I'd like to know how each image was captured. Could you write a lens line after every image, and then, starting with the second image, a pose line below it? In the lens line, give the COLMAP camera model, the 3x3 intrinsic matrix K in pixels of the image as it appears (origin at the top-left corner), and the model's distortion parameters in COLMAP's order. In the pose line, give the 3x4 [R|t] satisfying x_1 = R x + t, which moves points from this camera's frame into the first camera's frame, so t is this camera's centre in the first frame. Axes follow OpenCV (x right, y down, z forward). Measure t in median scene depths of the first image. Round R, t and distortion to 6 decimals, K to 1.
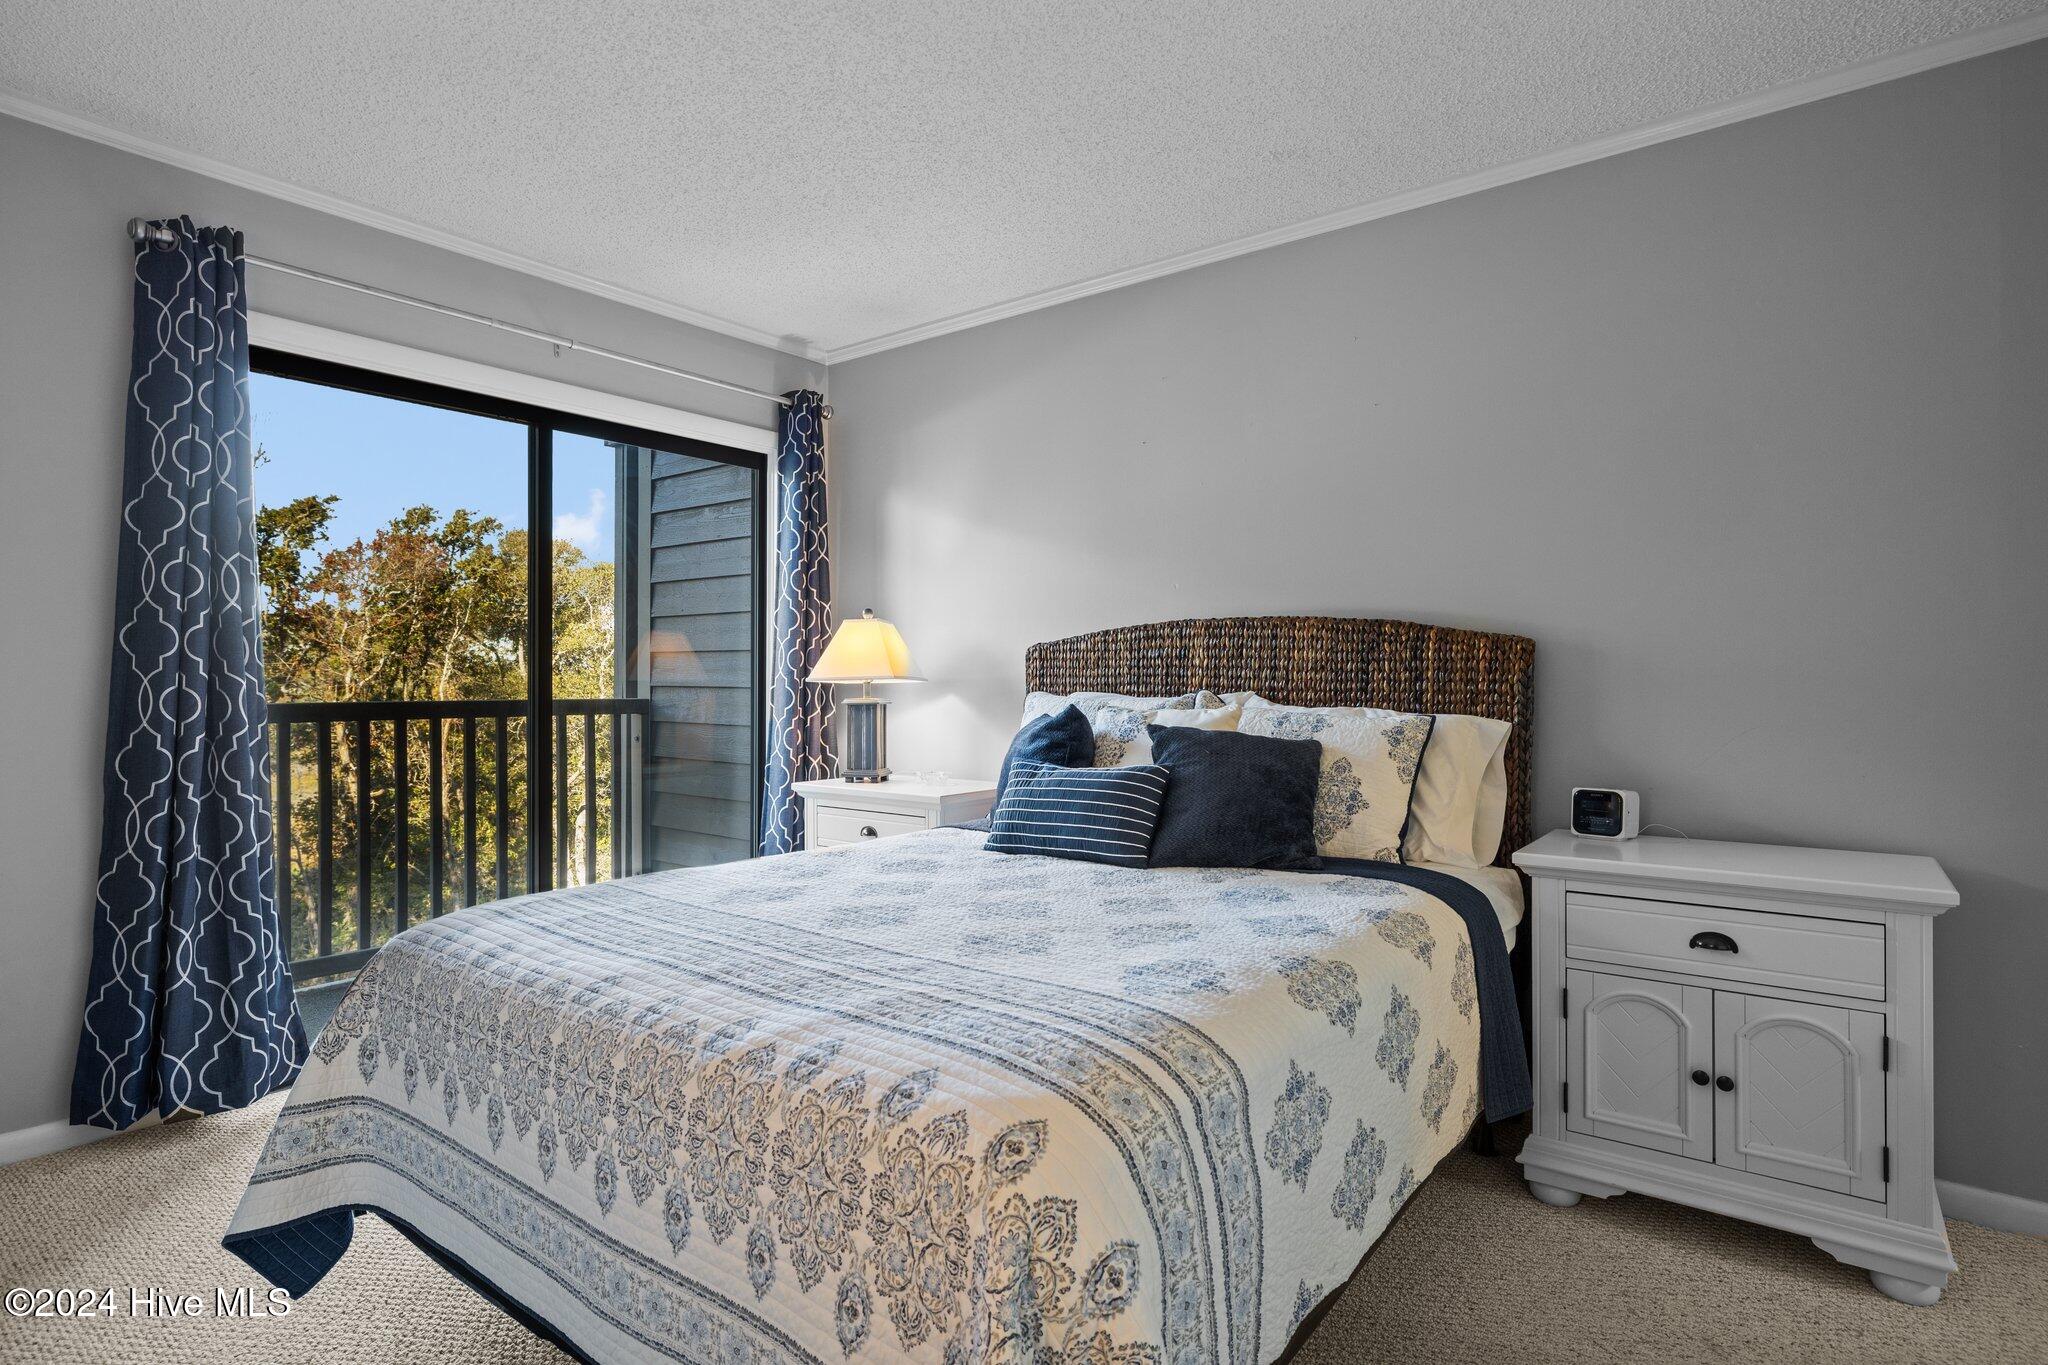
lens RADIAL K [[1054.5, 0, 1031.7], [0, 1054.5, 687.6], [0, 0, 1]] dist [-0.003933, 0.000452]
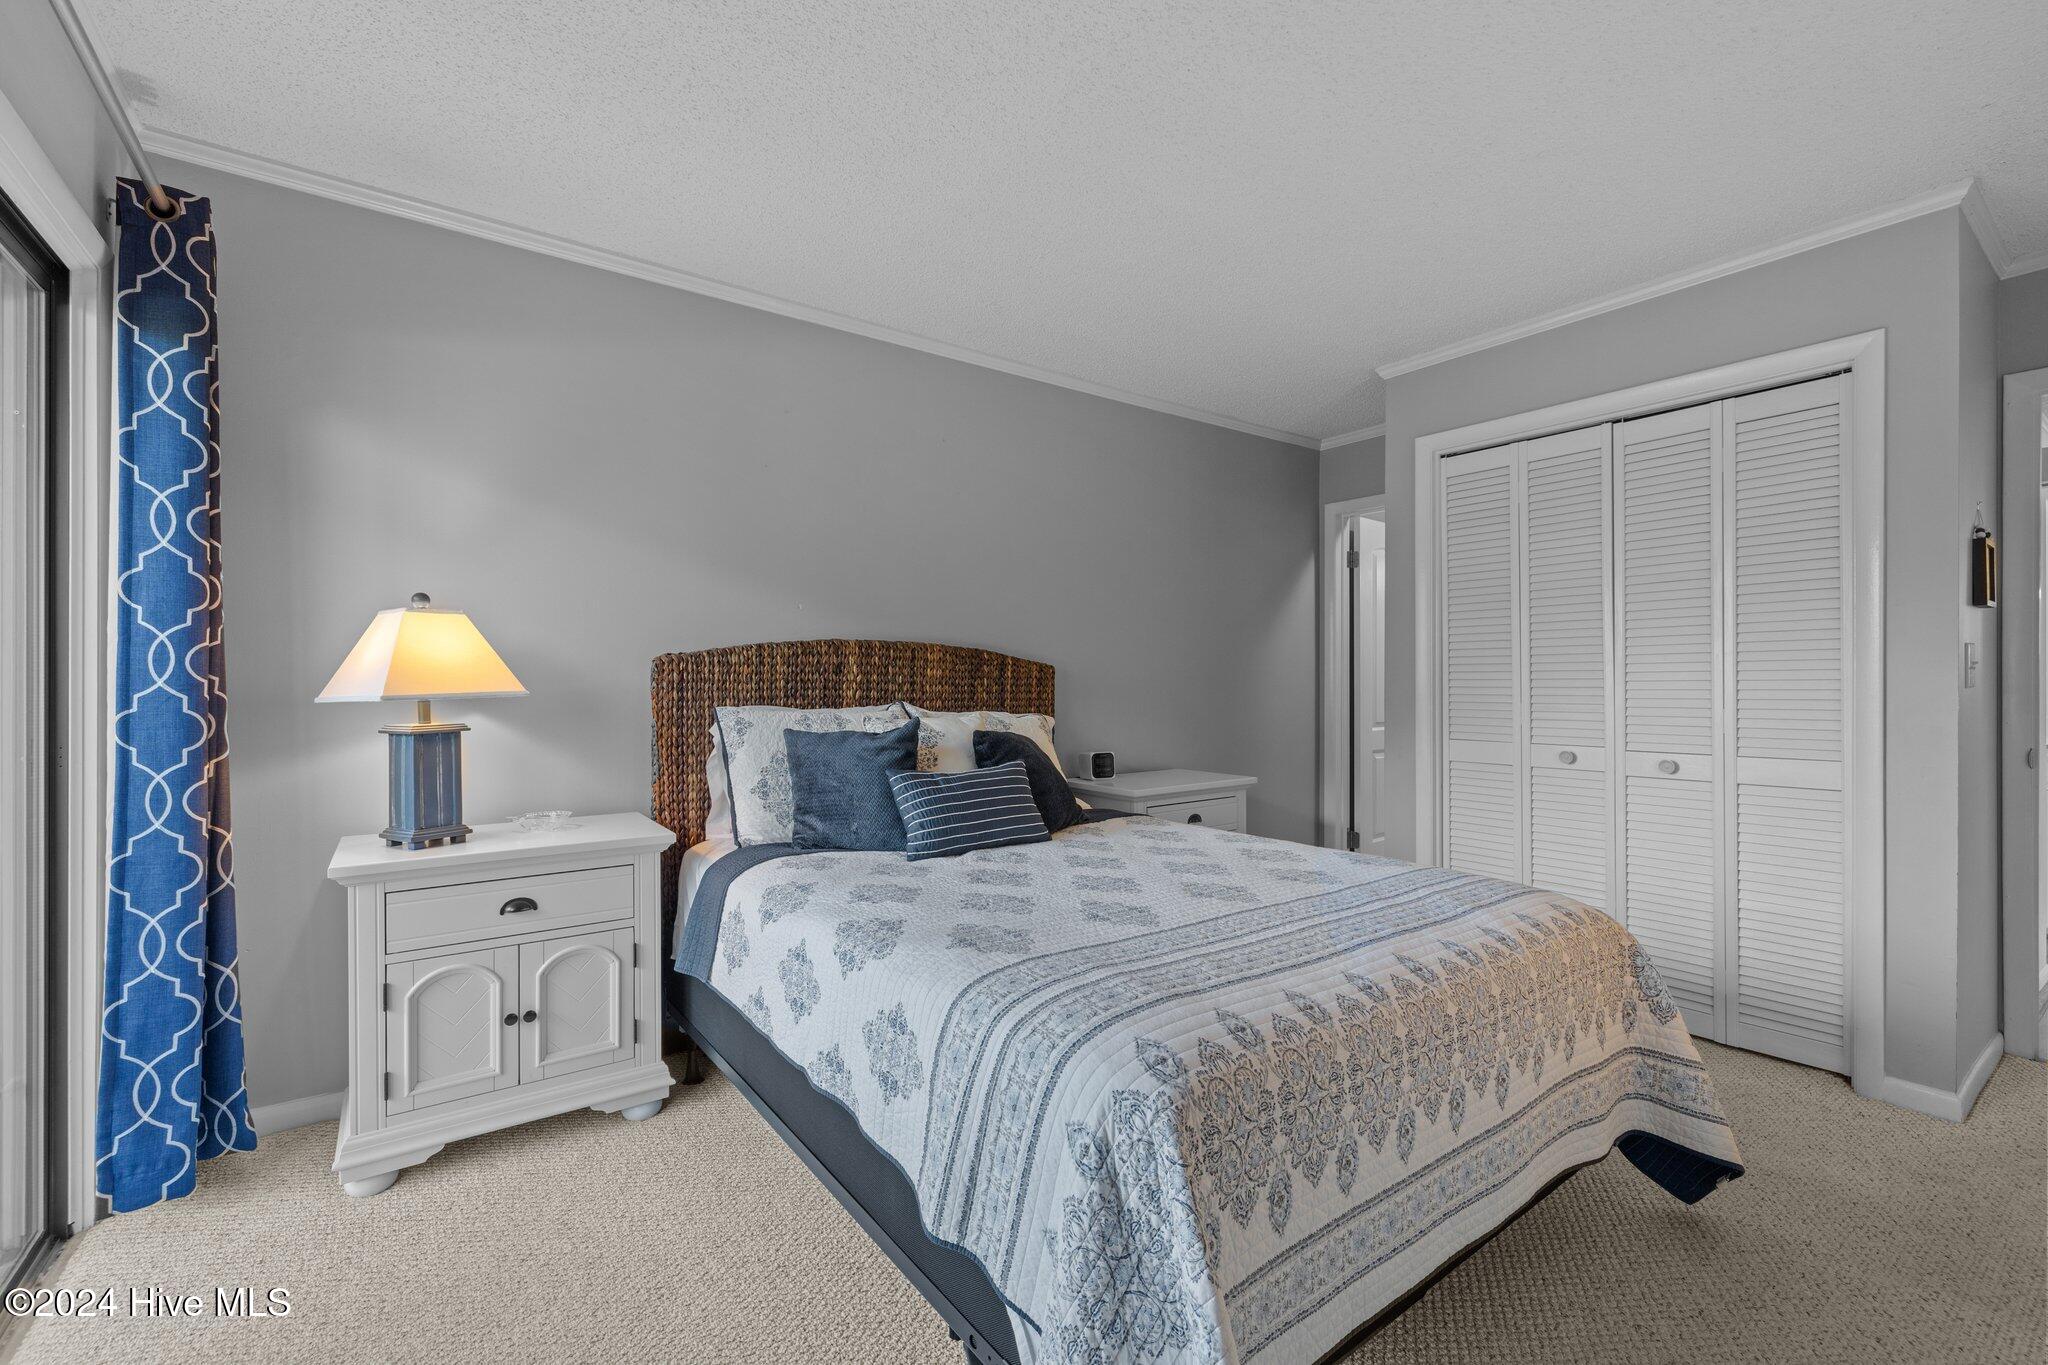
lens RADIAL K [[859.5, 0, 1015.9], [0, 859.5, 687.8], [0, 0, 1]] dist [-0.002806, 0.000423]
pose [[0.295075, 0.004311, 0.955464, -0.834877], [0.014474, 0.999855, -0.008982, -0.002394], [-0.955364, 0.016479, 0.294970, 0.688552]]
